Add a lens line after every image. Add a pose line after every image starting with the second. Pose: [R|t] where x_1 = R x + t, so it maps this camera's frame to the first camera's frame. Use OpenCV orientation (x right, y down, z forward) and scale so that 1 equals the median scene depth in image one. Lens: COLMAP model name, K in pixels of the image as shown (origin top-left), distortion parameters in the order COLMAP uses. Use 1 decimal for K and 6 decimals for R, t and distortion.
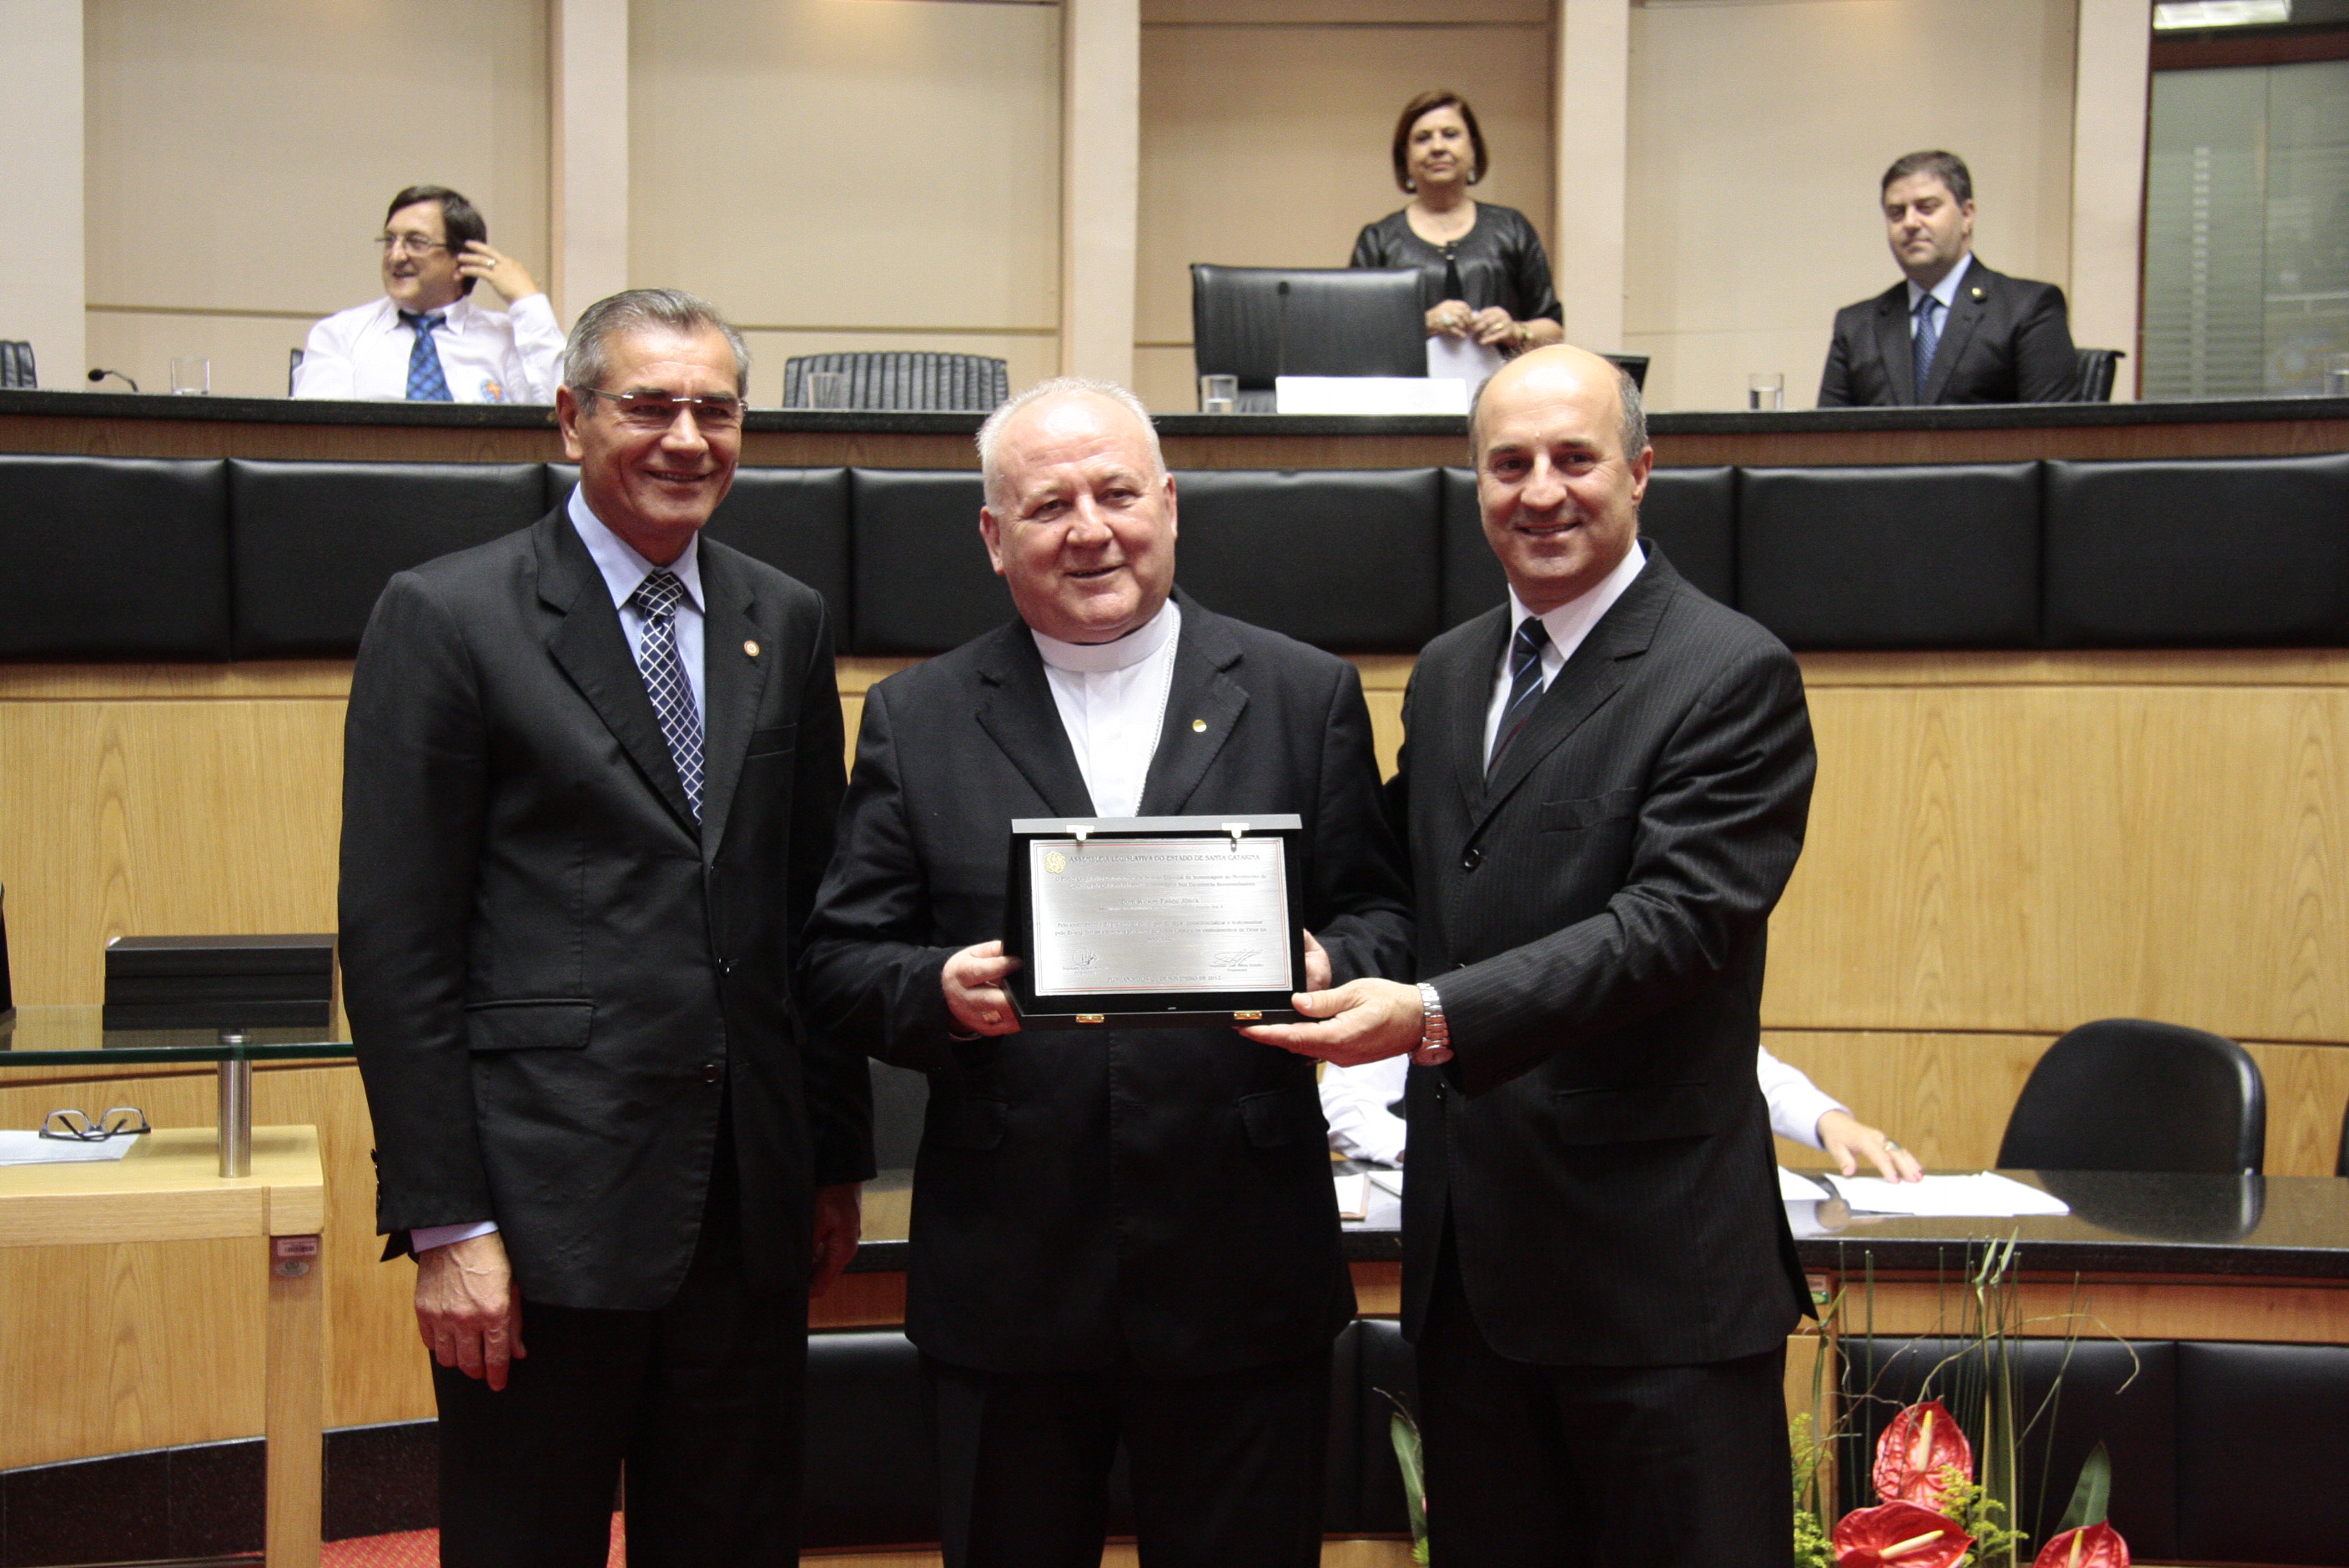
lens RADIAL K [[3519.2, 0, 1141.5], [0, 3519.2, 799.4], [0, 0, 1]] dist [0.120405, 0.136470]
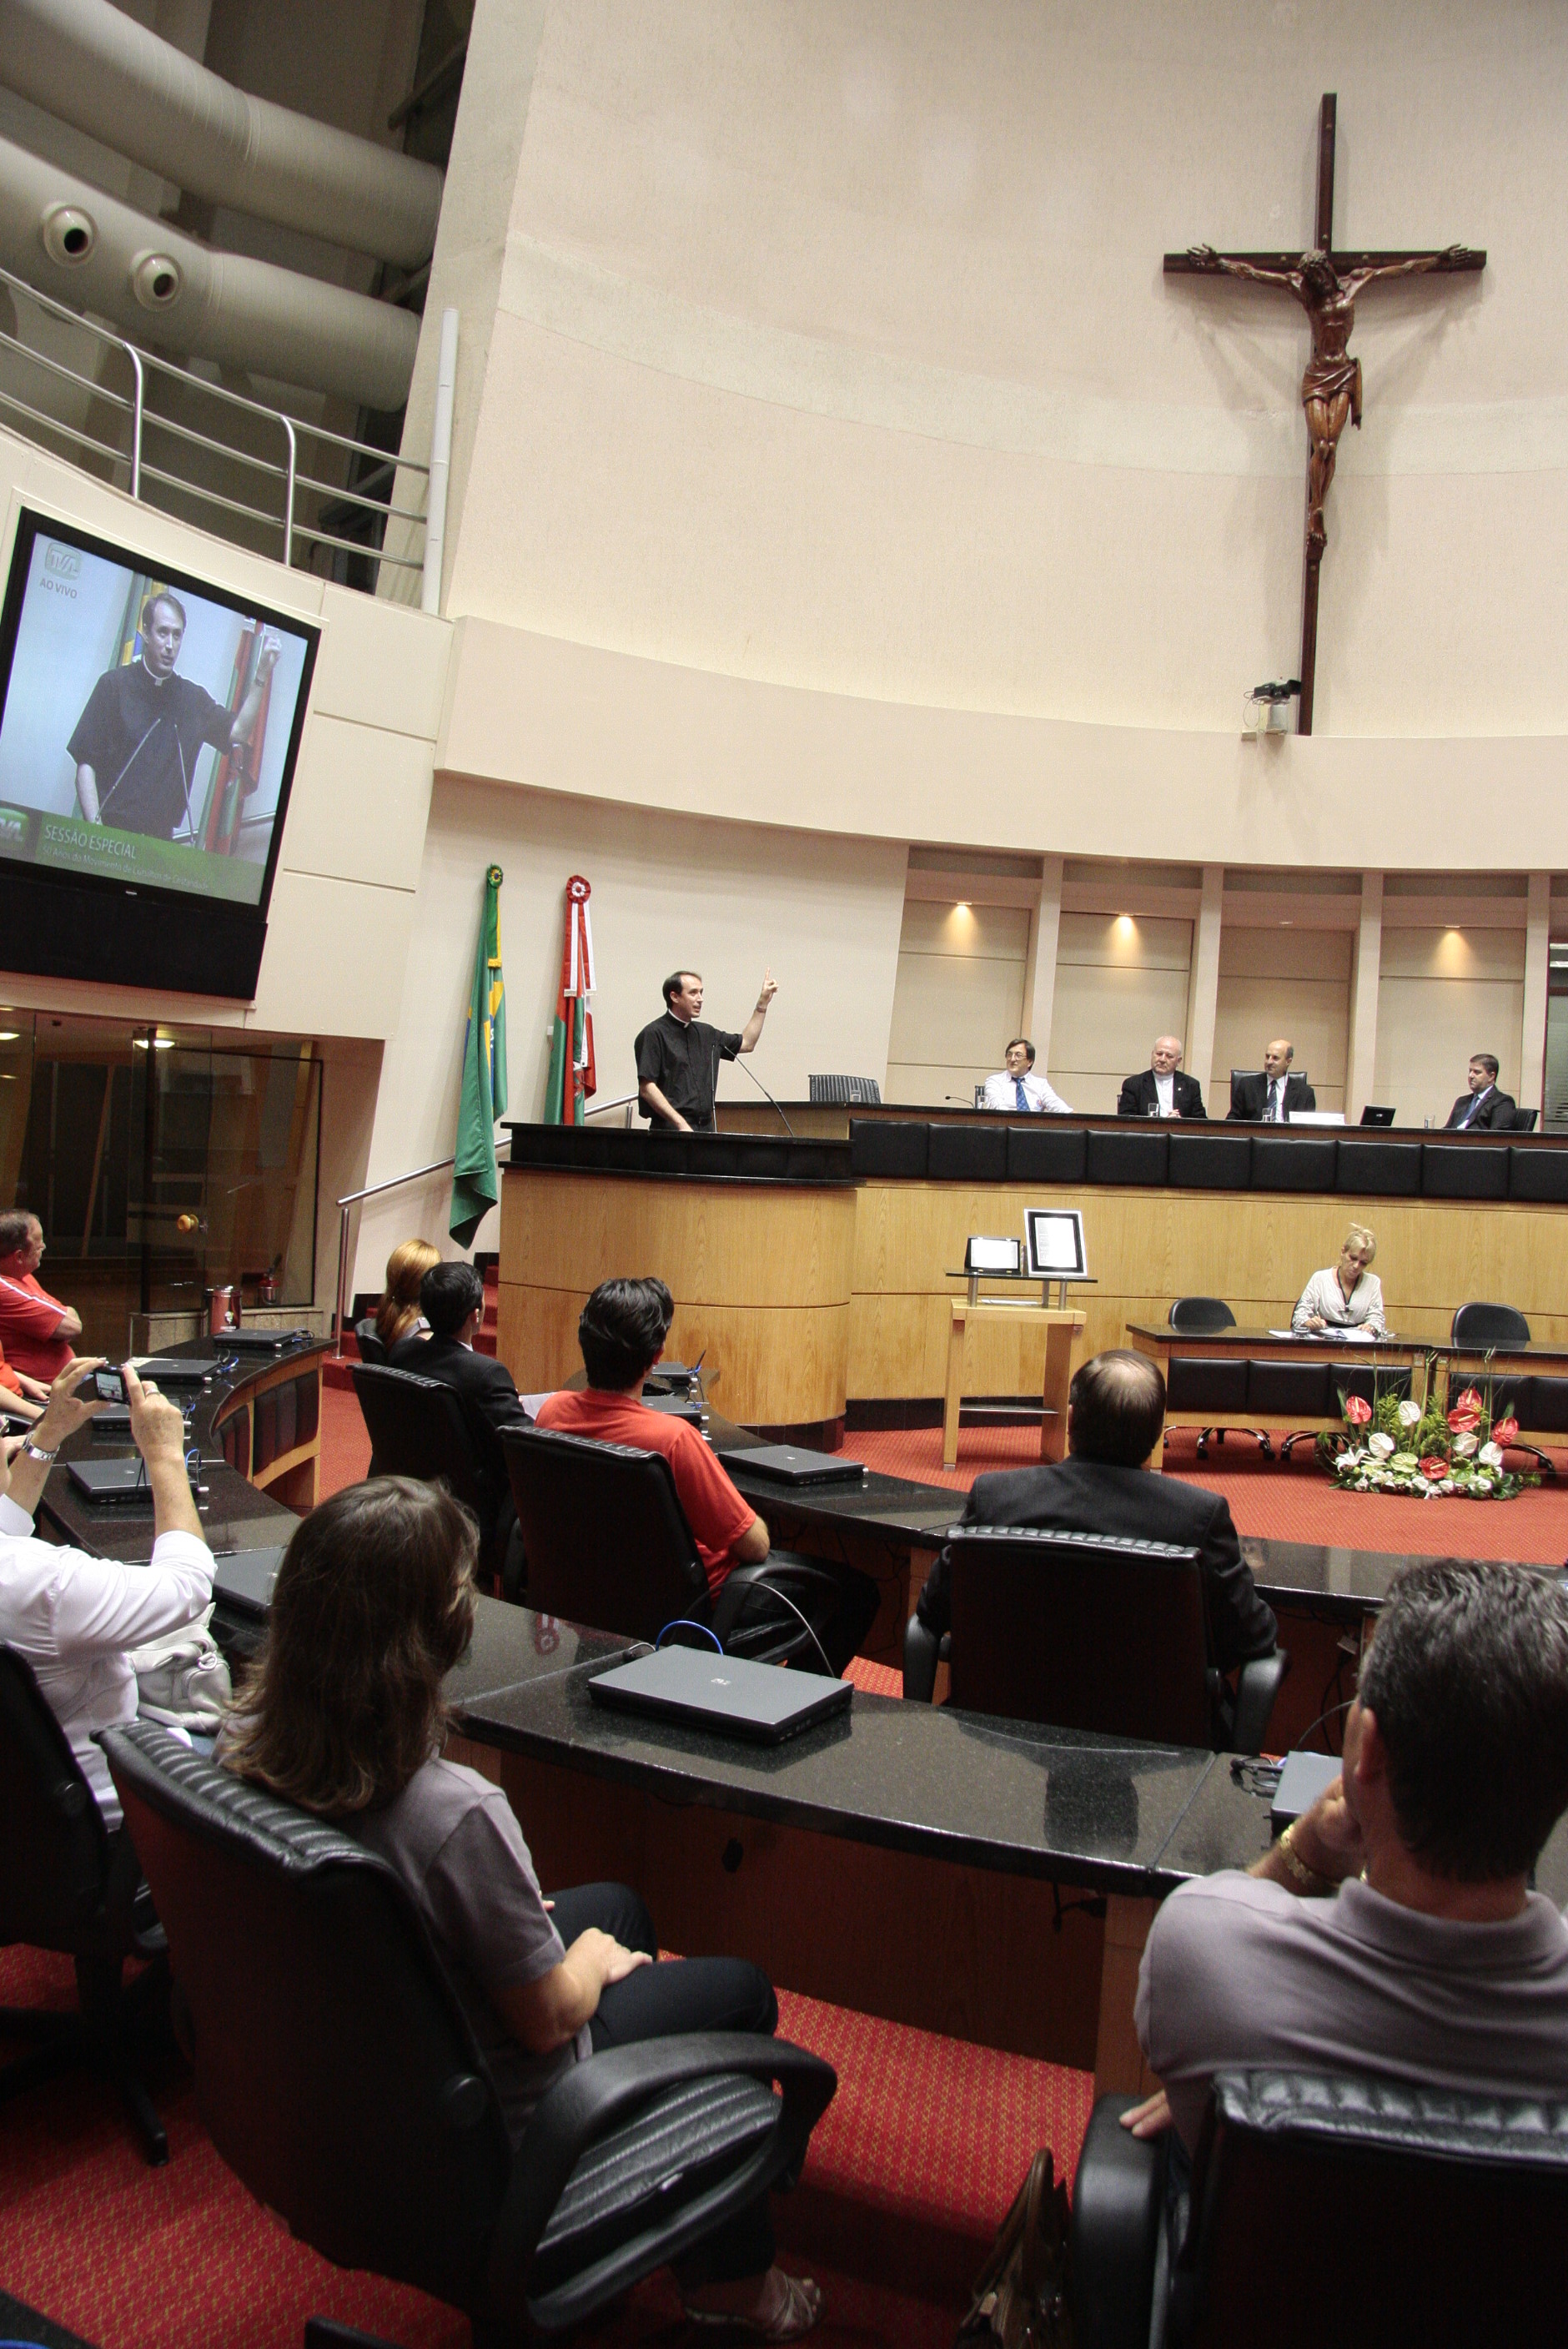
lens RADIAL K [[1741.7, 0, 784.0], [0, 1741.7, 1174.5], [0, 0, 1]] dist [-0.184671, 0.132472]
pose [[0.986670, 0.044379, -0.156563, -0.188751], [-0.049959, 0.998242, -0.031886, 0.019962], [0.154872, 0.039283, 0.987153, -0.747414]]
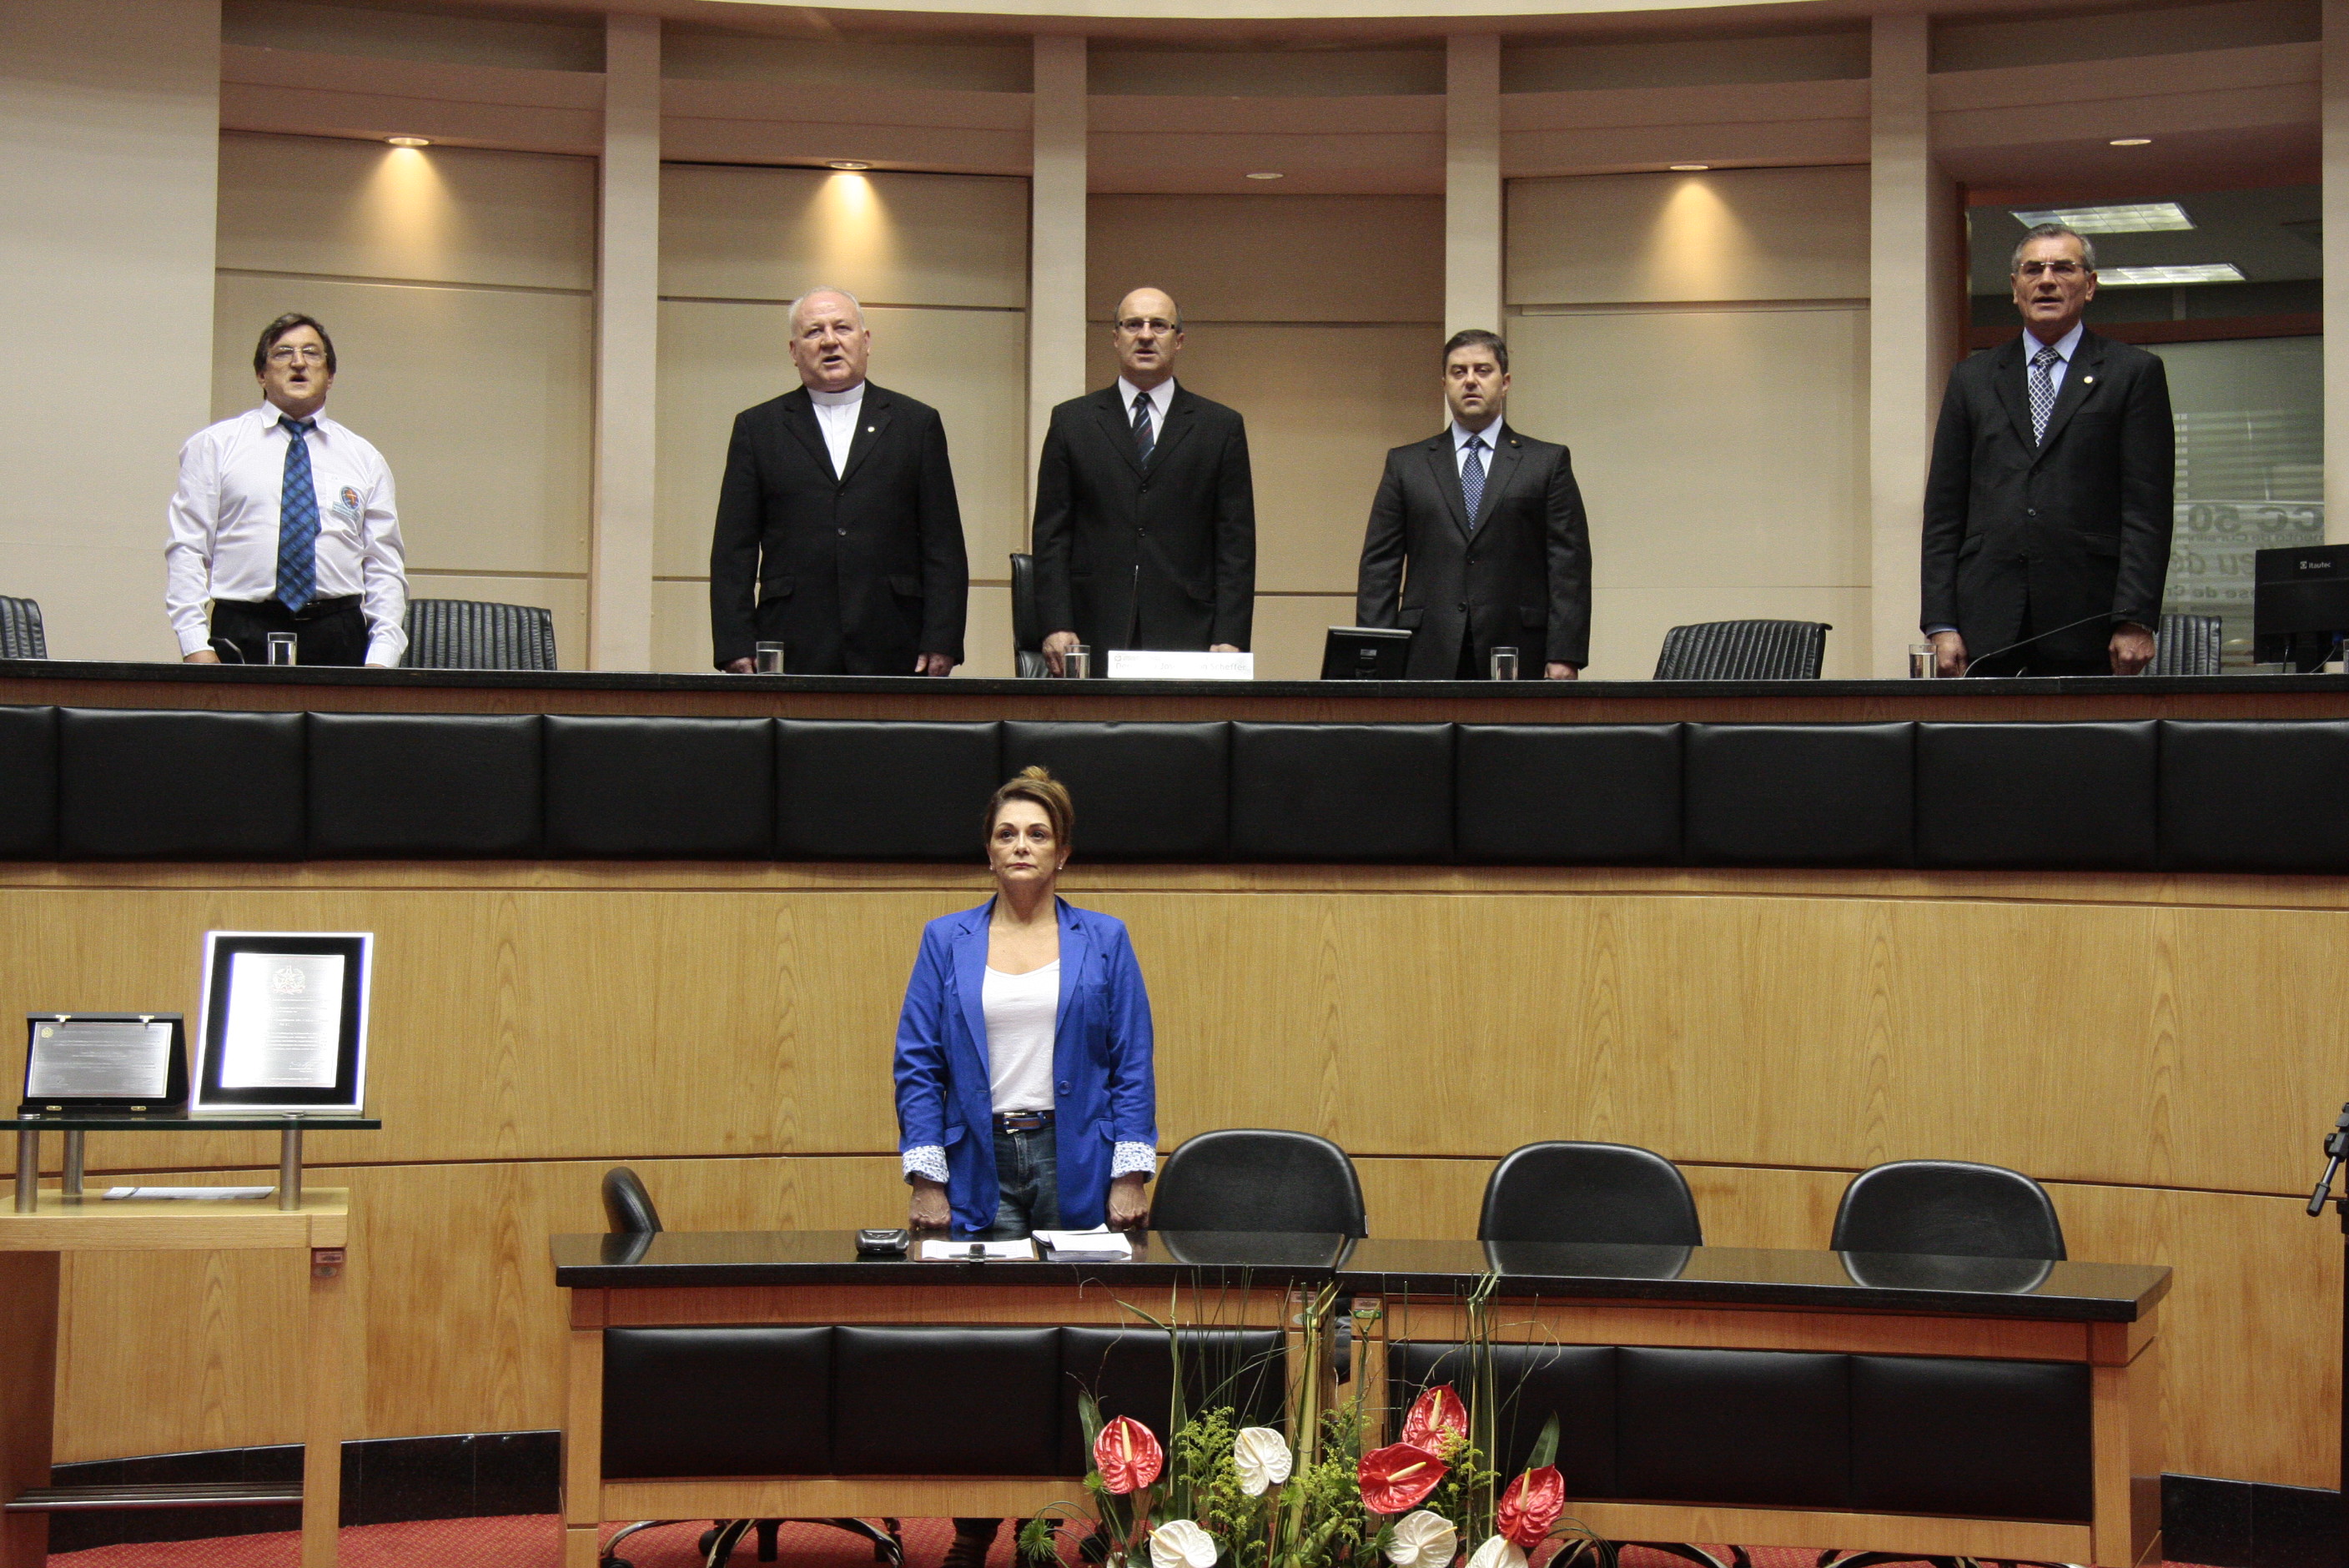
lens RADIAL K [[3967.1, 0, 1170.8], [0, 3967.1, 810.7], [0, 0, 1]] dist [0.186954, 0.025053]
pose [[0.998769, 0.010424, -0.048486, 0.136519], [-0.012893, 0.998620, -0.050908, 0.014146], [0.047888, 0.051470, 0.997526, -0.470618]]
